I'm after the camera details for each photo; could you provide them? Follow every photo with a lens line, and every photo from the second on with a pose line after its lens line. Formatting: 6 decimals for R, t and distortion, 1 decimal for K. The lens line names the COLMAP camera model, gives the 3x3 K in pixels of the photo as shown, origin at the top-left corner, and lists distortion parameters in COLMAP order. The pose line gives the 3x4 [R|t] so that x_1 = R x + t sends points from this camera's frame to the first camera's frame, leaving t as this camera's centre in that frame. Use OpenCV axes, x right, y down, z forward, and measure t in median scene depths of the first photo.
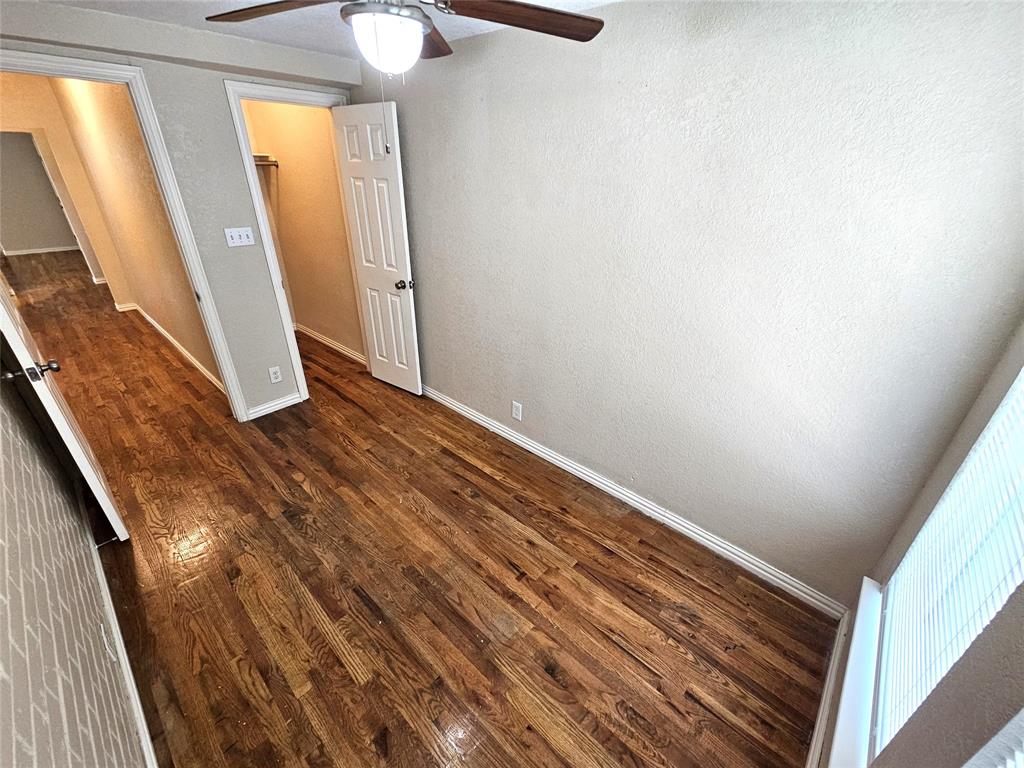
lens RADIAL K [[423.1, 0, 514.9], [0, 423.1, 388.2], [0, 0, 1]] dist [0.000720, -0.000465]
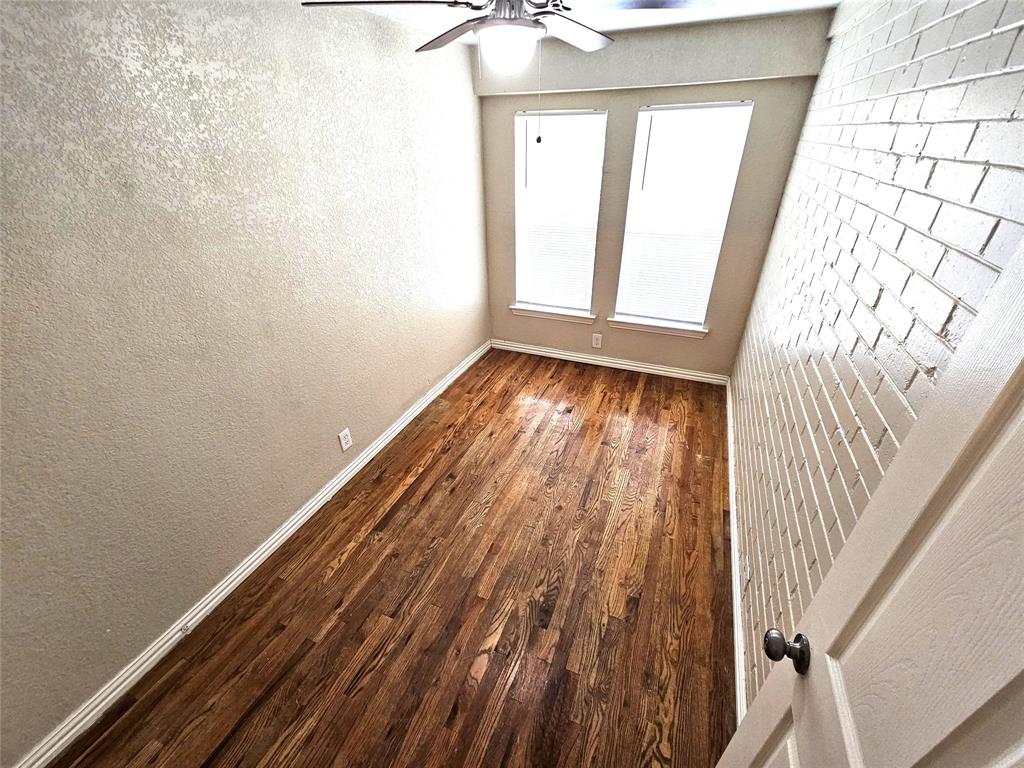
lens RADIAL K [[423.1, 0, 514.9], [0, 423.1, 388.2], [0, 0, 1]] dist [0.000720, -0.000465]
pose [[-0.344001, -0.497773, 0.796170, -0.938720], [0.436324, 0.666070, 0.604956, -0.485791], [-0.831435, 0.555493, -0.011939, 0.834643]]
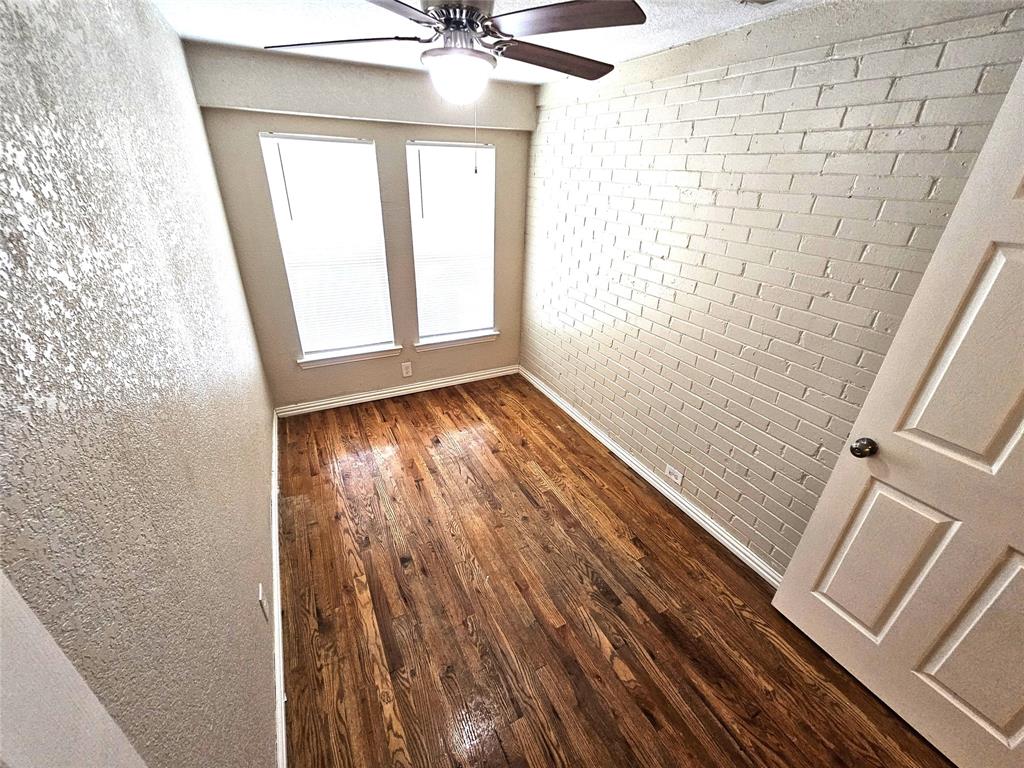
lens RADIAL K [[423.1, 0, 514.9], [0, 423.1, 388.2], [0, 0, 1]] dist [0.000720, -0.000465]
pose [[-0.935571, -0.208160, 0.285266, -0.514003], [0.110015, 0.595796, 0.795565, -0.661624], [-0.335565, 0.775691, -0.534508, 1.214876]]
